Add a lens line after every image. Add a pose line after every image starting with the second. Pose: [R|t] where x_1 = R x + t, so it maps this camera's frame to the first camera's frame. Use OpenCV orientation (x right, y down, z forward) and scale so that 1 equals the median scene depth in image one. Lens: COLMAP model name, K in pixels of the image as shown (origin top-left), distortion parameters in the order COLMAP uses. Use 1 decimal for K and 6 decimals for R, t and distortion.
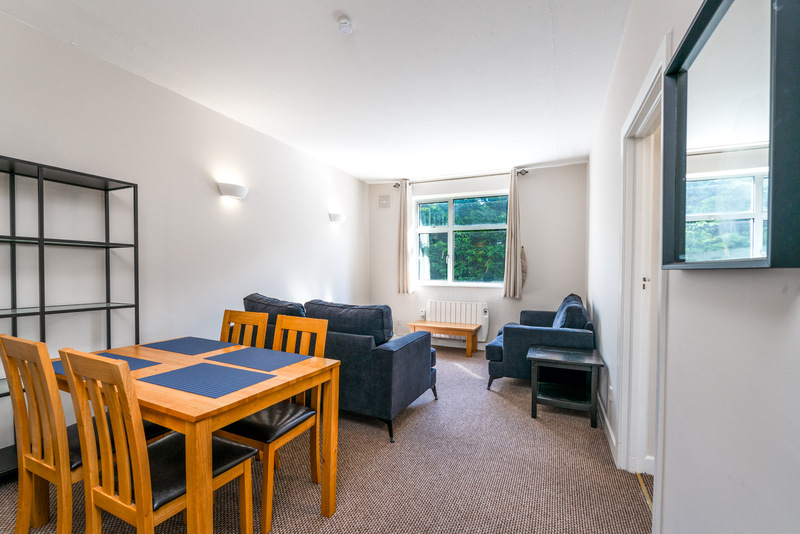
lens RADIAL K [[348.3, 0, 398.6], [0, 348.3, 269.3], [0, 0, 1]] dist [-0.002207, 0.000469]
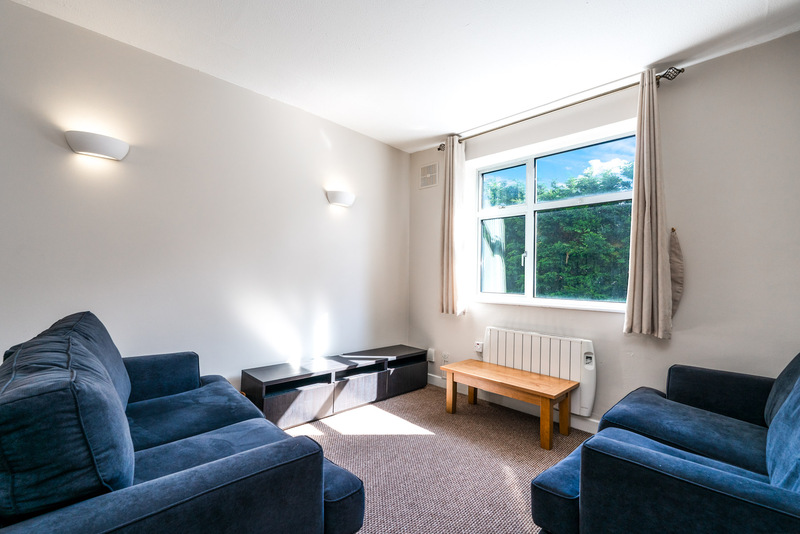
lens RADIAL K [[348.3, 0, 399.4], [0, 348.3, 265.7], [0, 0, 1]] dist [-0.002207, 0.000469]
pose [[0.930127, -0.002260, -0.367230, 0.168600], [-0.011673, 0.999294, -0.035714, 0.006518], [0.367051, 0.037505, 0.929444, 0.389839]]
